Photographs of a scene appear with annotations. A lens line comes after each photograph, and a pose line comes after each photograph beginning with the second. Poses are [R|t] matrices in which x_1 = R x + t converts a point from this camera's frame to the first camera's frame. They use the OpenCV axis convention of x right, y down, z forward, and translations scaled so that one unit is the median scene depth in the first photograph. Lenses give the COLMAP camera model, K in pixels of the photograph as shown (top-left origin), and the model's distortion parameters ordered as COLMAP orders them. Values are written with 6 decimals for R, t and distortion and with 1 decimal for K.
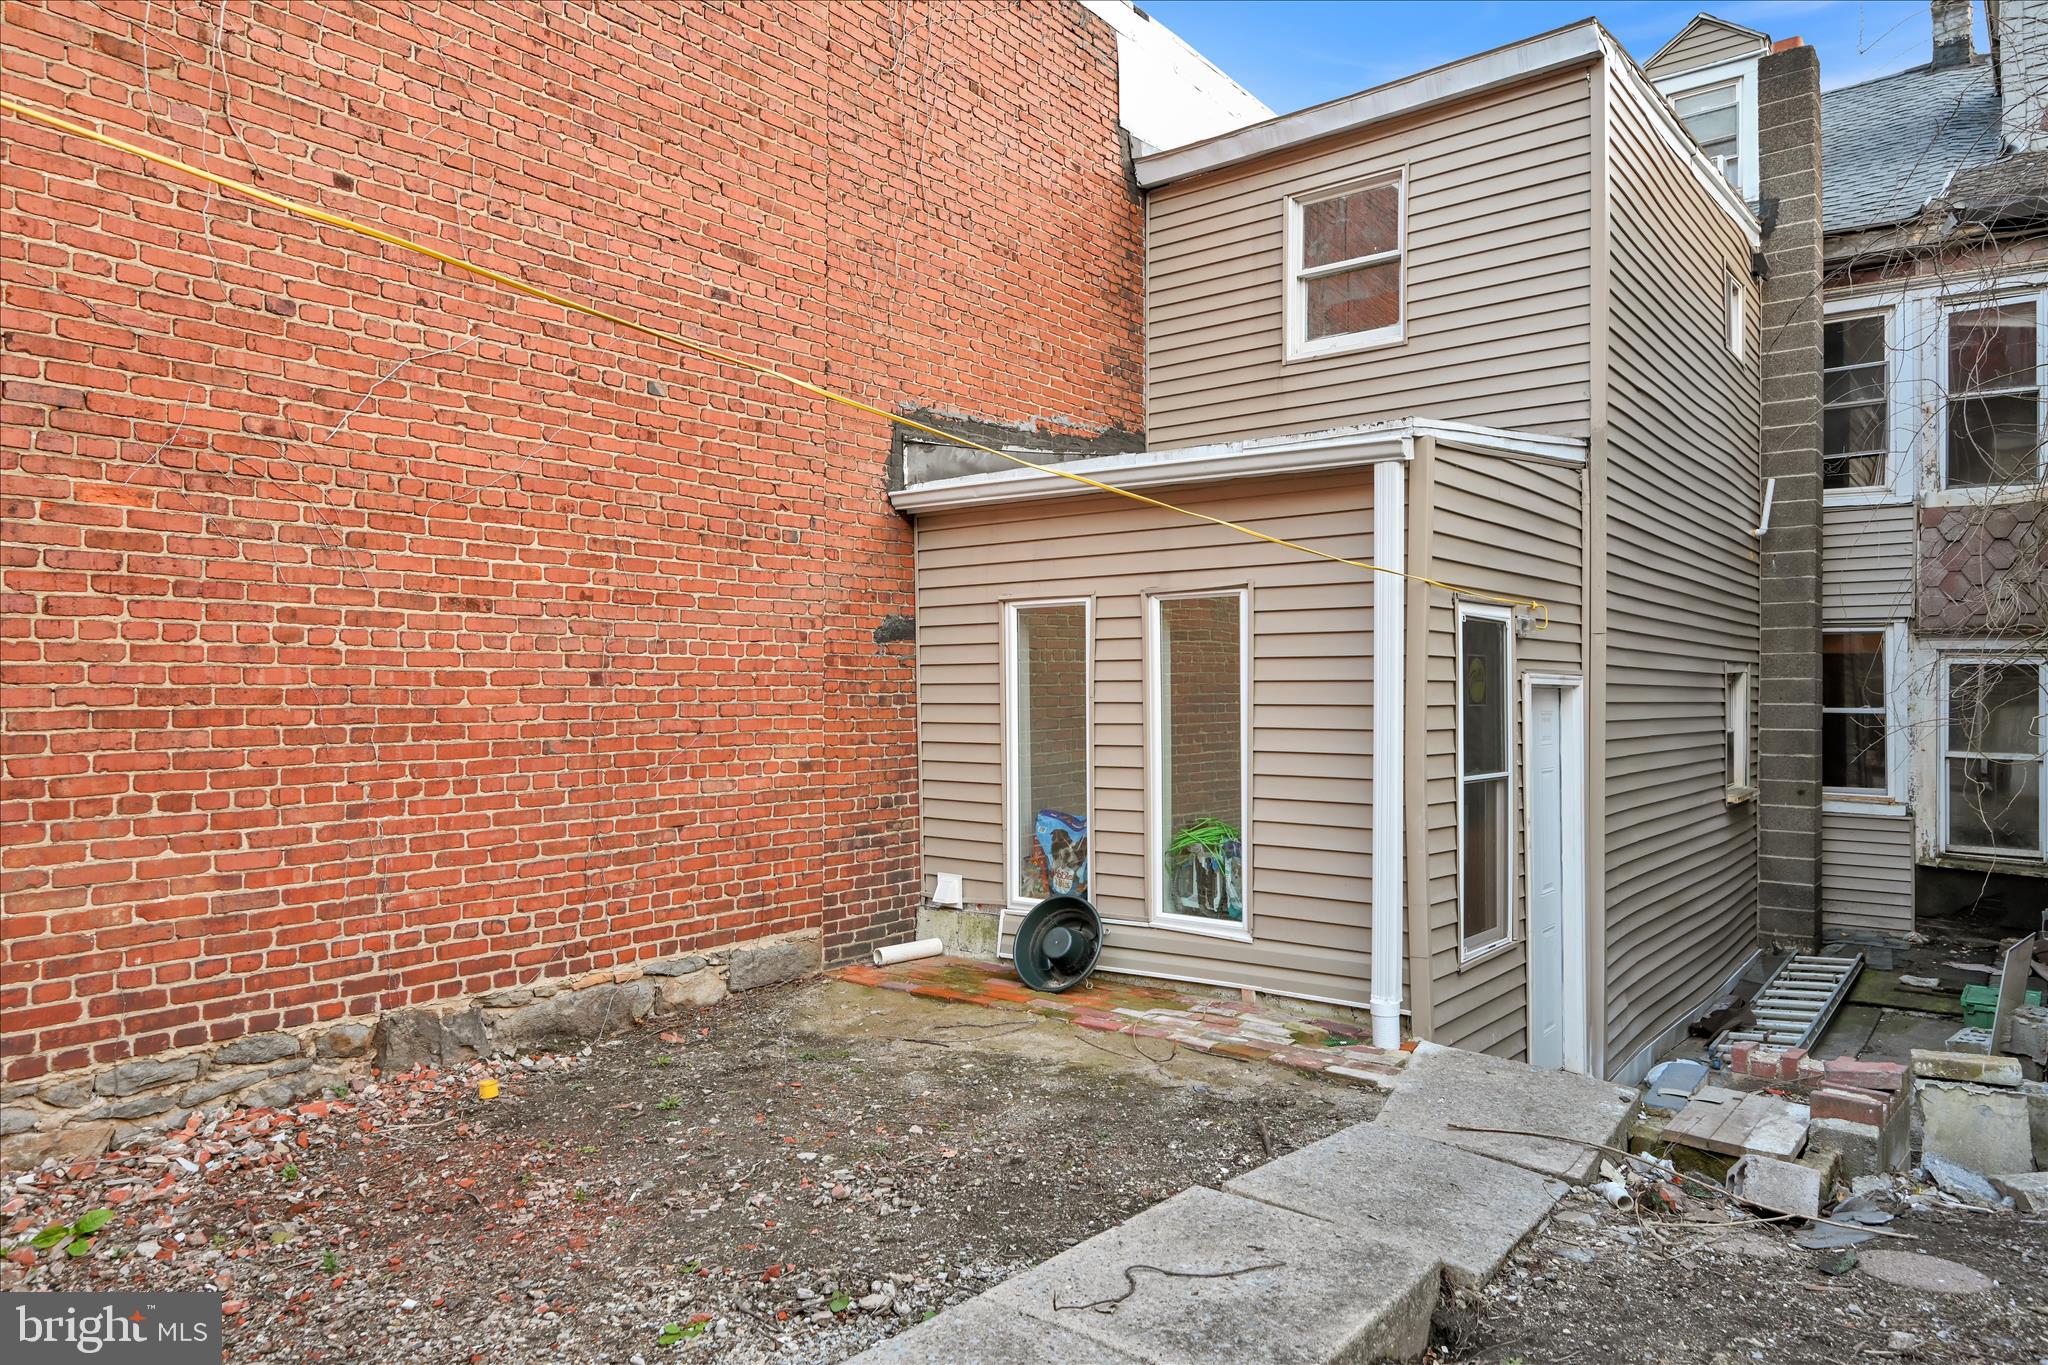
lens RADIAL K [[1315.0, 0, 1028.2], [0, 1315.0, 678.4], [0, 0, 1]] dist [0.002047, 0.003037]
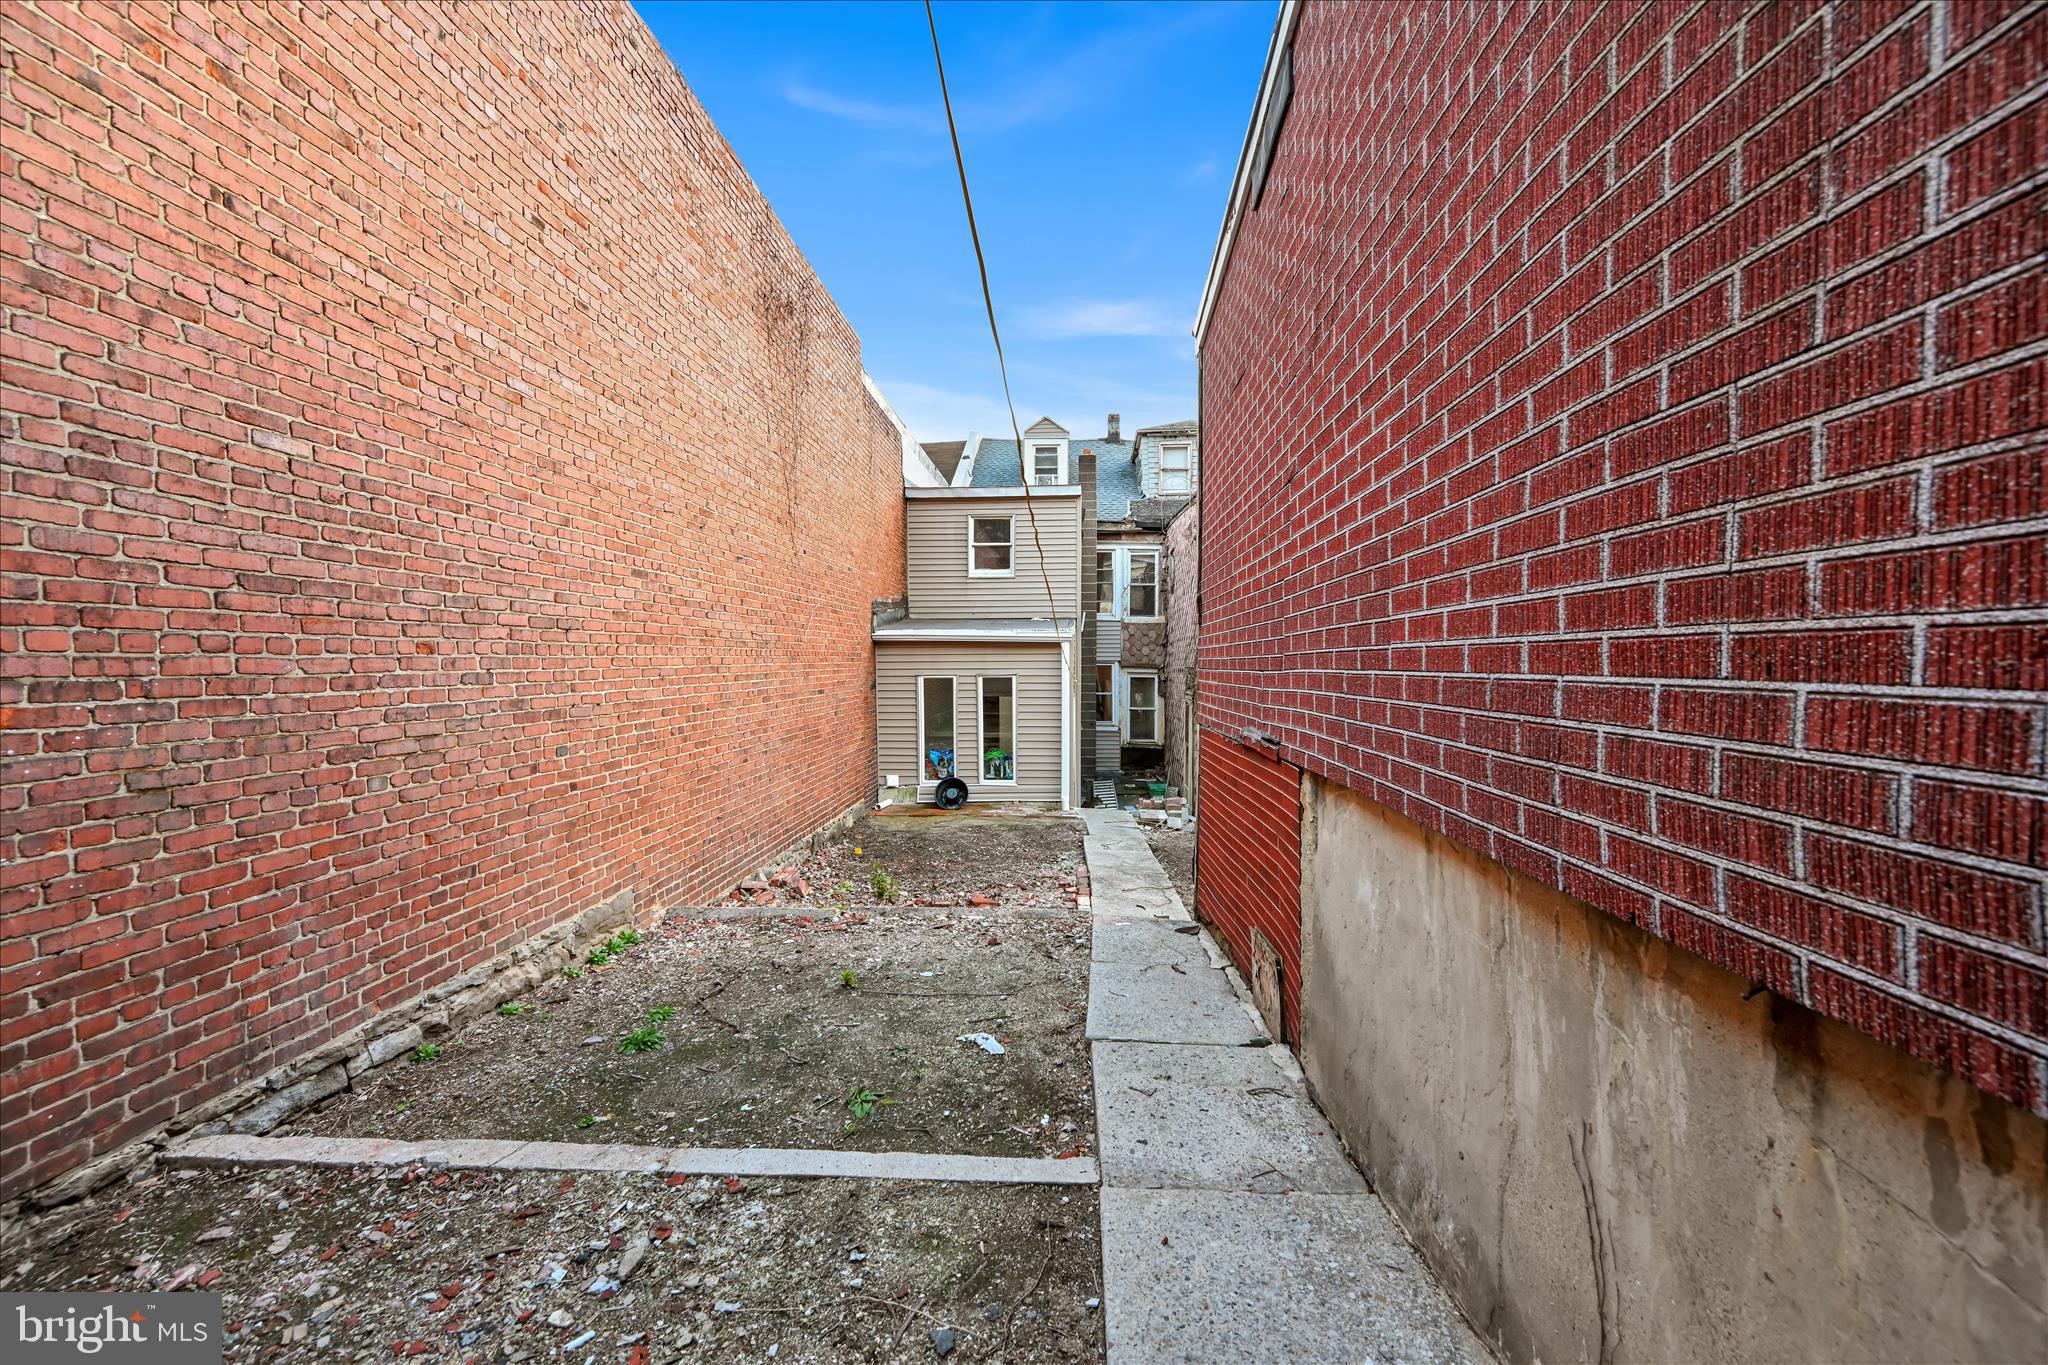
lens RADIAL K [[858.7, 0, 1017.6], [0, 858.7, 685.1], [0, 0, 1]] dist [0.001550, 0.000048]
pose [[0.819628, -0.026345, 0.572290, -0.860059], [-0.000470, 0.998911, 0.046657, -0.119710], [-0.572895, -0.038510, 0.818723, -0.590216]]
